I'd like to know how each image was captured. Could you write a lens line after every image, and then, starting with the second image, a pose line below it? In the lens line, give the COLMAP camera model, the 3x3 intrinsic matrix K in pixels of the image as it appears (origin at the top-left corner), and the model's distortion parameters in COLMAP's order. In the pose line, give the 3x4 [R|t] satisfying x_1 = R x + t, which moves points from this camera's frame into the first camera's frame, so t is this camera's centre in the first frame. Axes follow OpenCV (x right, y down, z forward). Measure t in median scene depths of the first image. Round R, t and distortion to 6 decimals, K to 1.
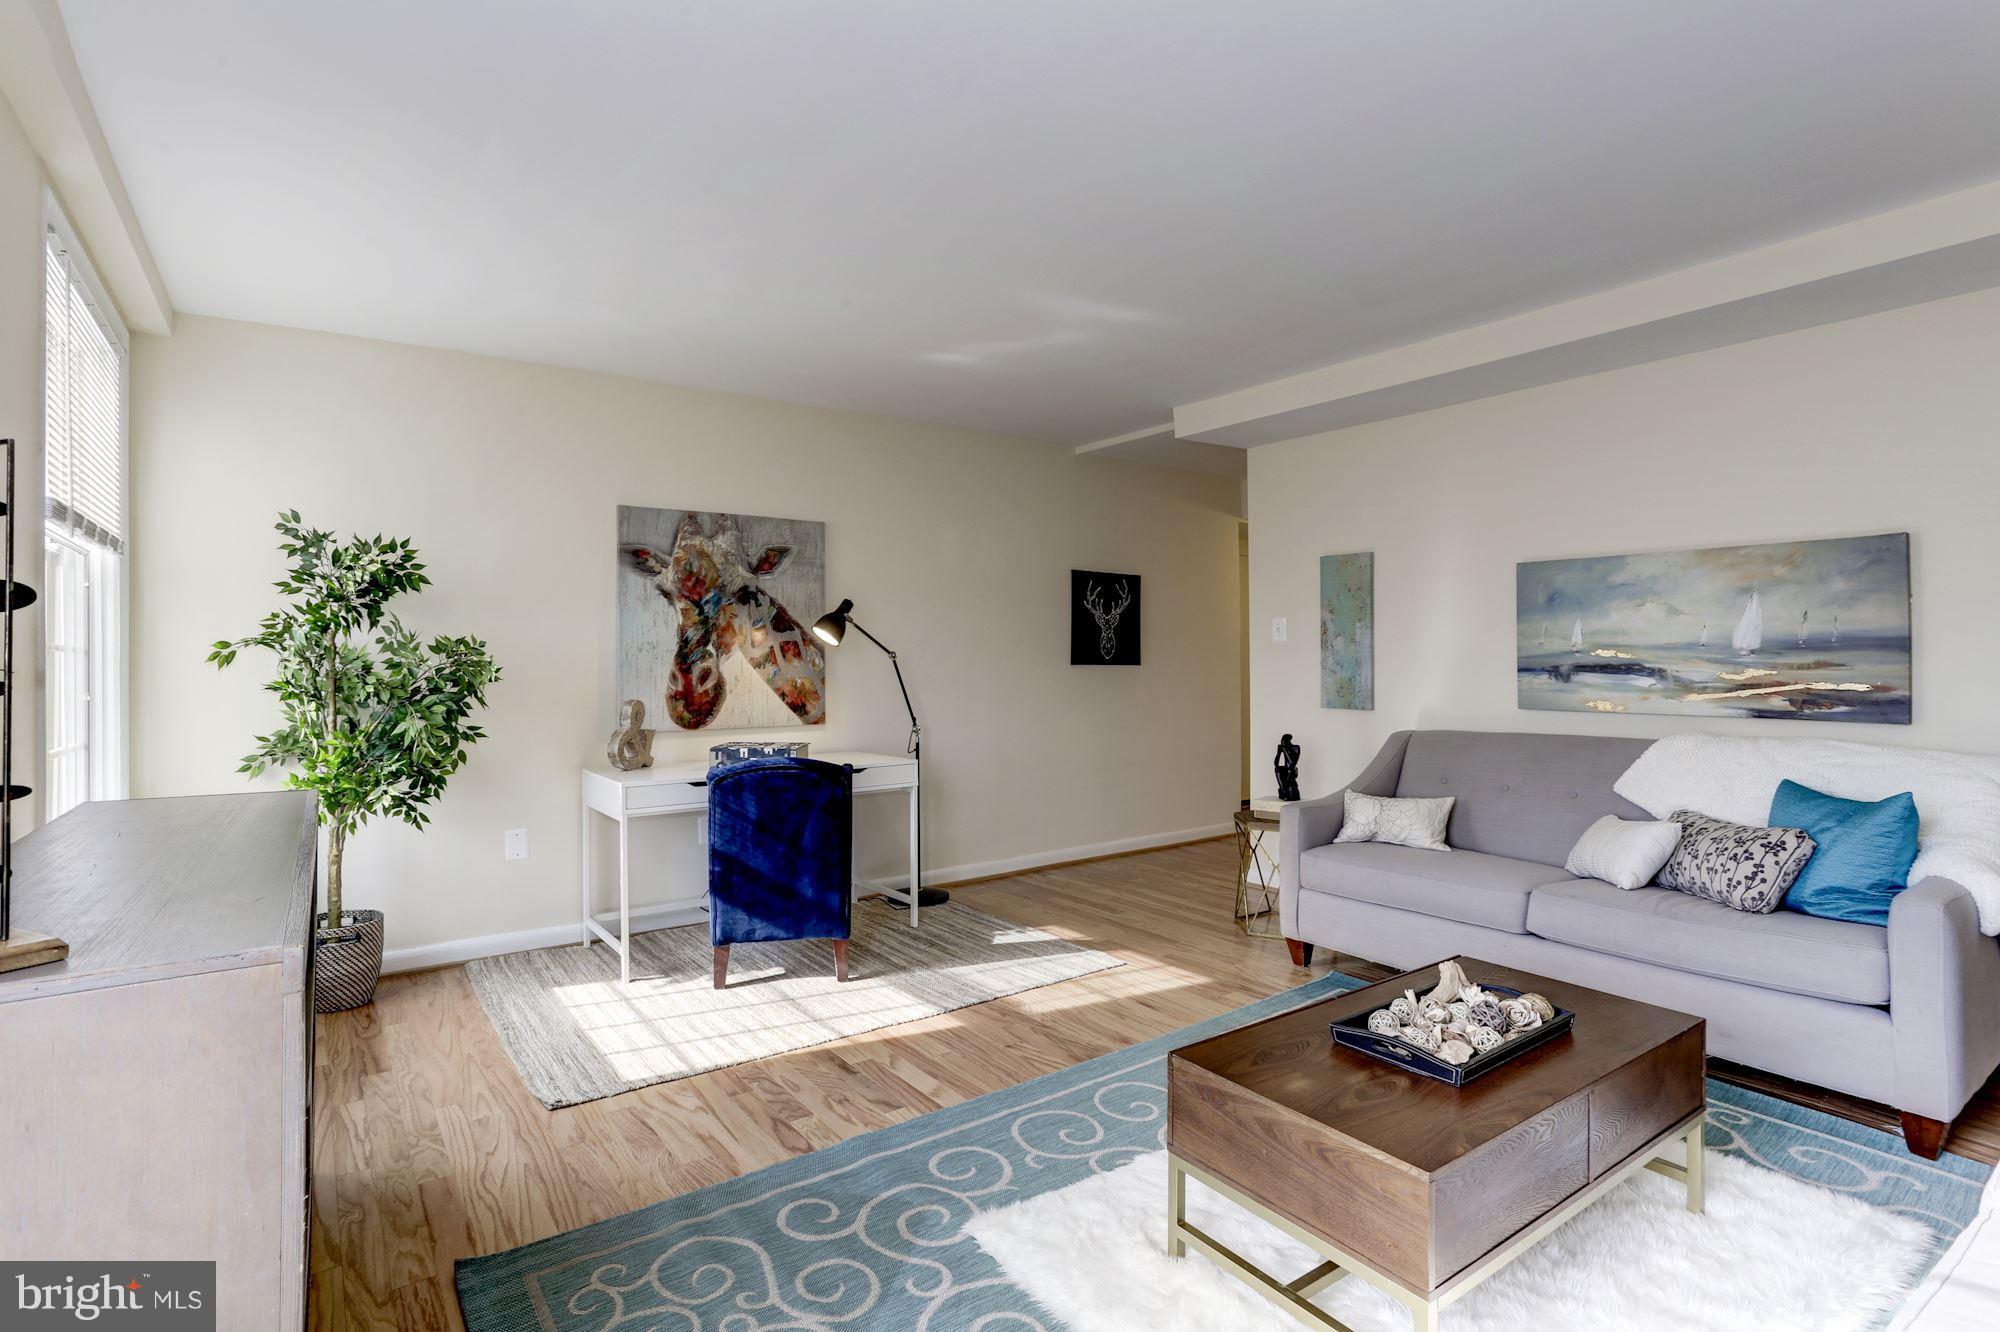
lens RADIAL K [[964.5, 0, 995.8], [0, 964.5, 658.0], [0, 0, 1]] dist [-0.046849, 0.024608]
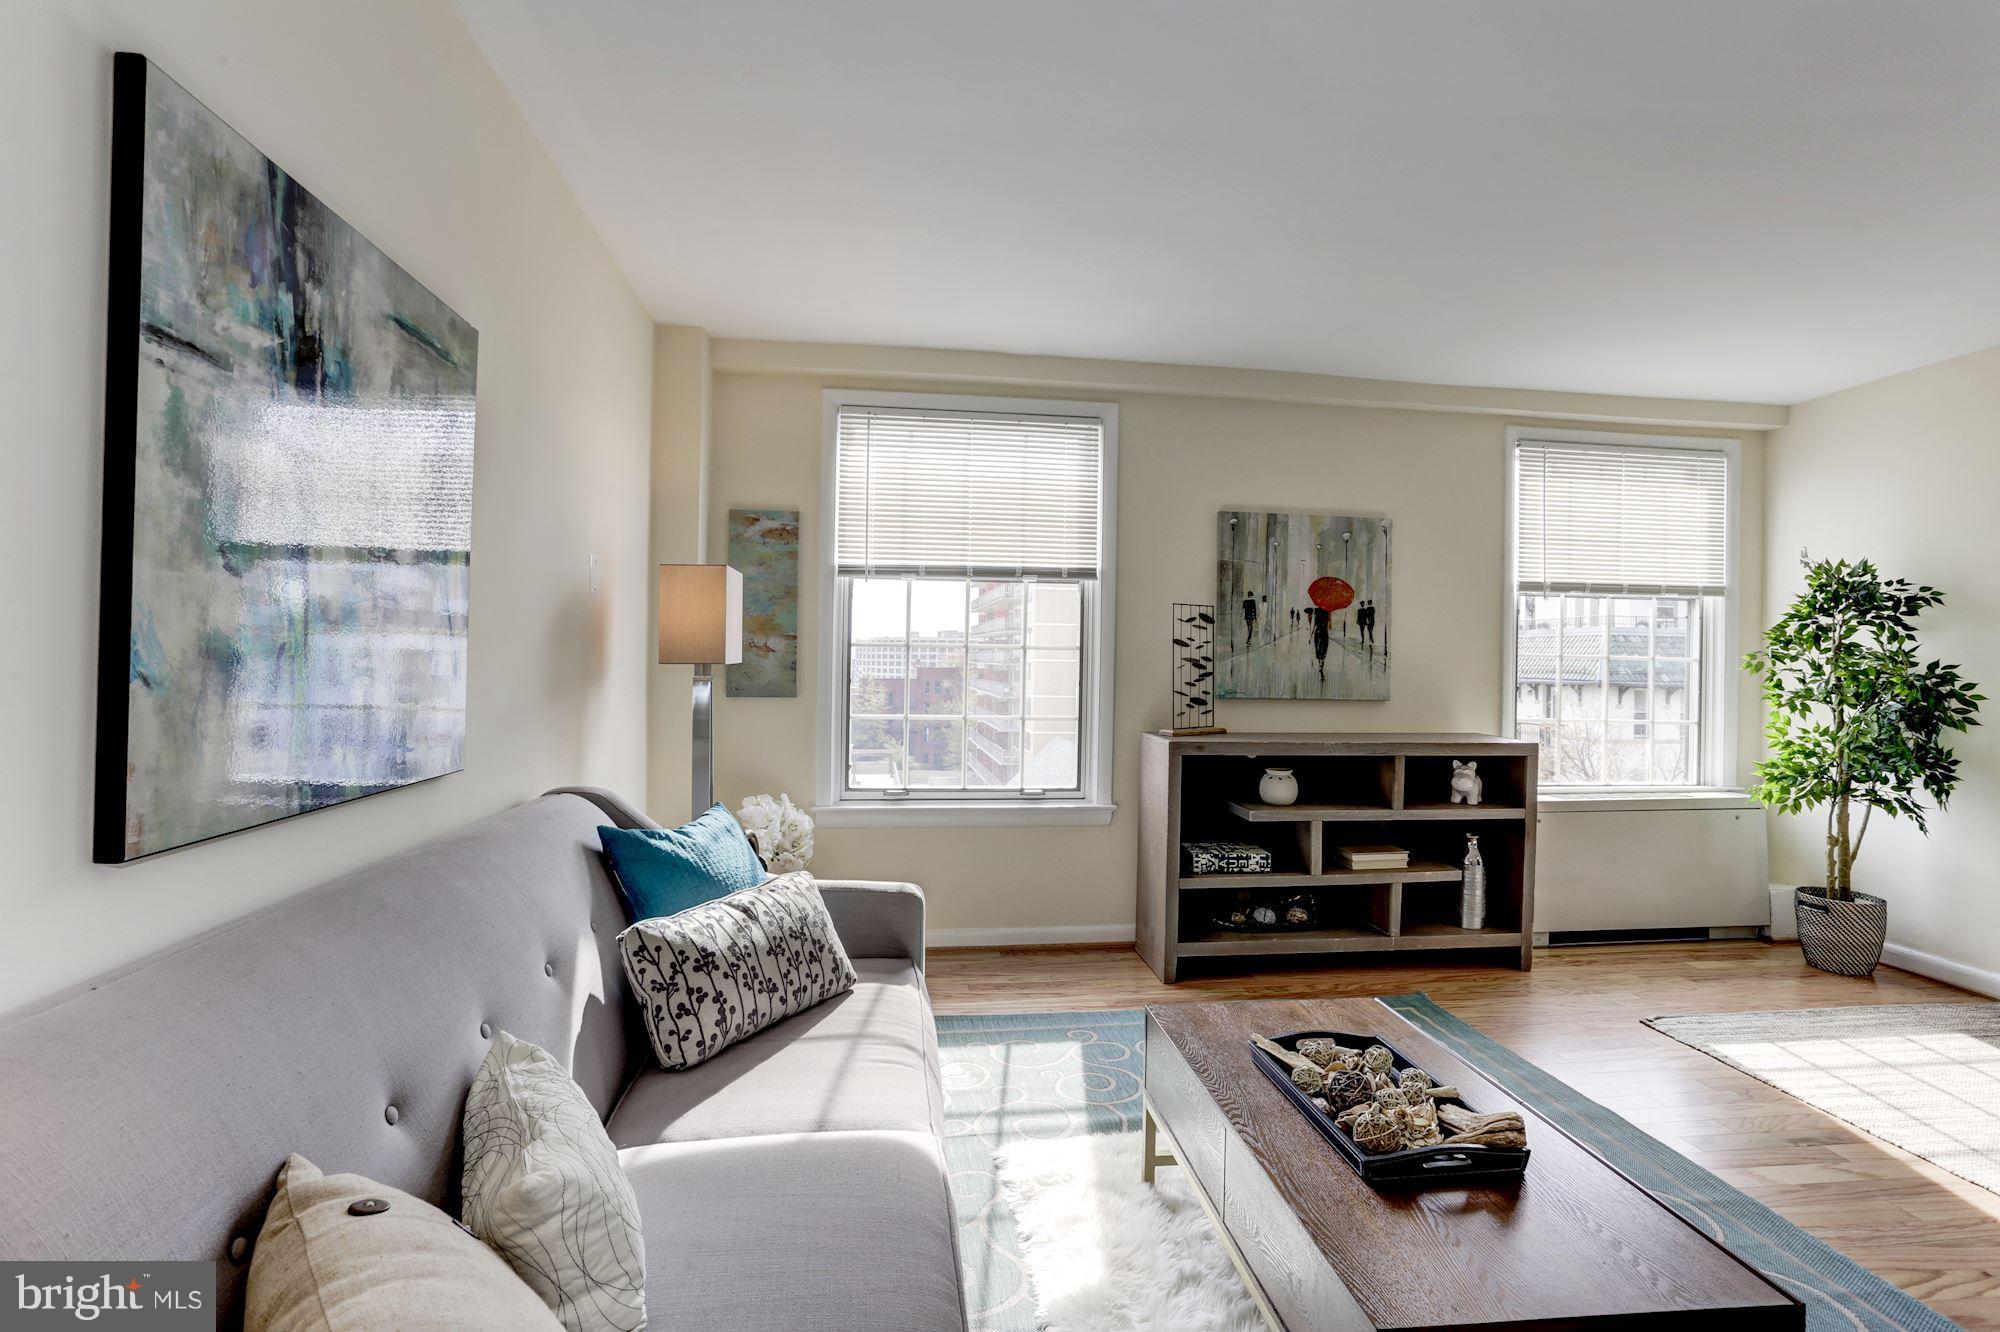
lens RADIAL K [[964.5, 0, 1000.1], [0, 964.5, 660.5], [0, 0, 1]] dist [-0.046849, 0.024608]
pose [[-0.472574, -0.002190, -0.881288, 0.868746], [-0.015085, 0.999871, 0.005604, -0.000268], [0.881162, 0.015943, -0.472546, 0.695642]]
